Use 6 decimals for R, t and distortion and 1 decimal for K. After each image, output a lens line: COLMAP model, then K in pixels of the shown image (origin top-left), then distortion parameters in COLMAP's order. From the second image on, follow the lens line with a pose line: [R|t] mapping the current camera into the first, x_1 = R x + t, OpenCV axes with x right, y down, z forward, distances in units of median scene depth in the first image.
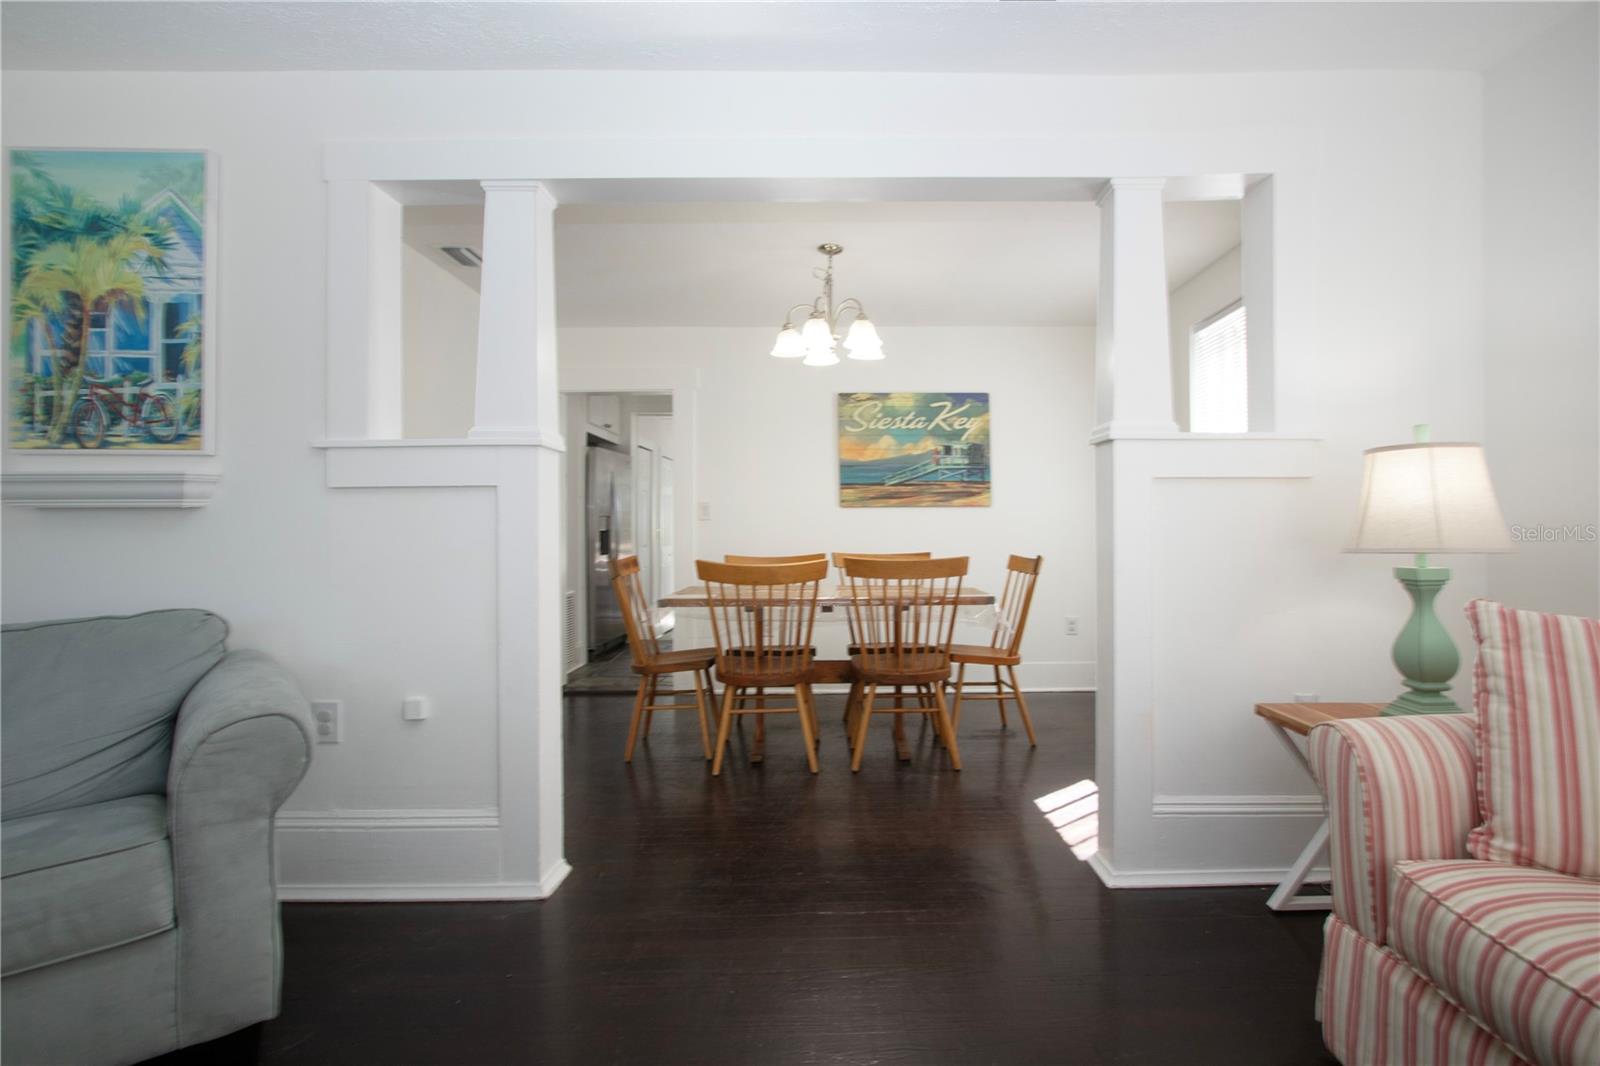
lens RADIAL K [[812.7, 0, 800.0], [0, 812.7, 533.0], [0, 0, 1]] dist [-0.007746, -0.000092]
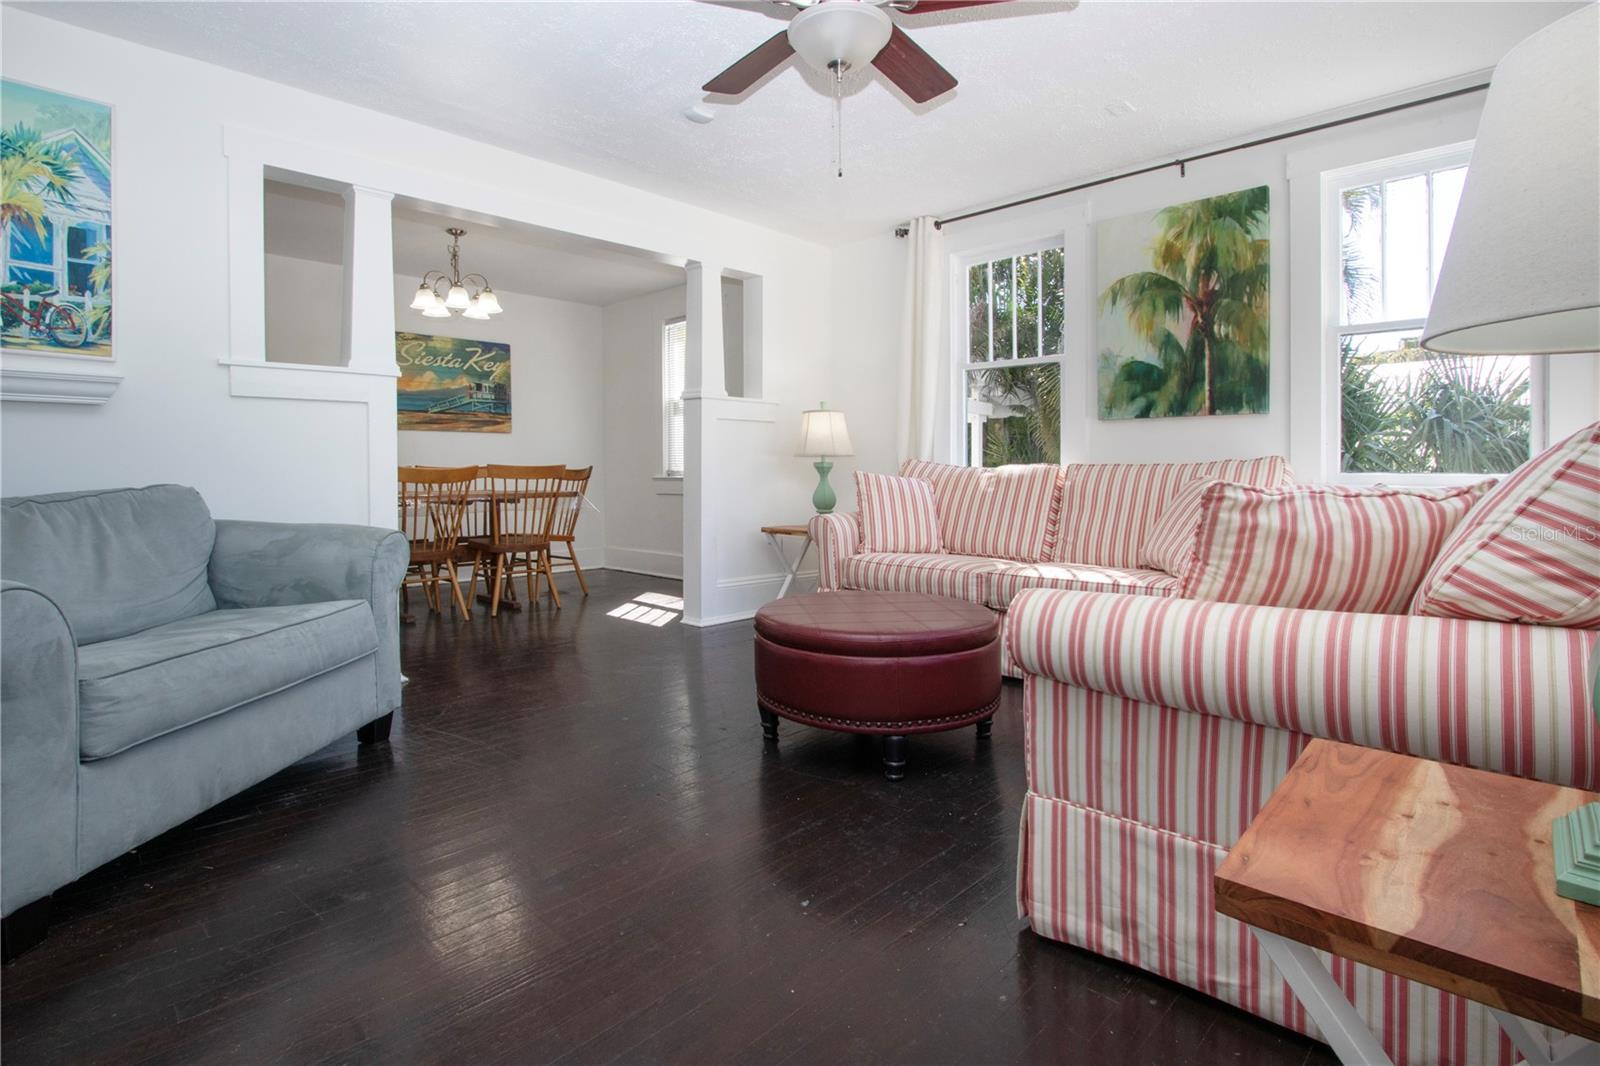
lens RADIAL K [[789.2, 0, 799.5], [0, 789.2, 476.4], [0, 0, 1]] dist [-0.001861, 0.000144]
pose [[0.707683, -0.003507, 0.706521, -0.843500], [-0.003969, 0.999952, 0.008939, 0.059284], [-0.706519, -0.009131, 0.707635, -0.542702]]
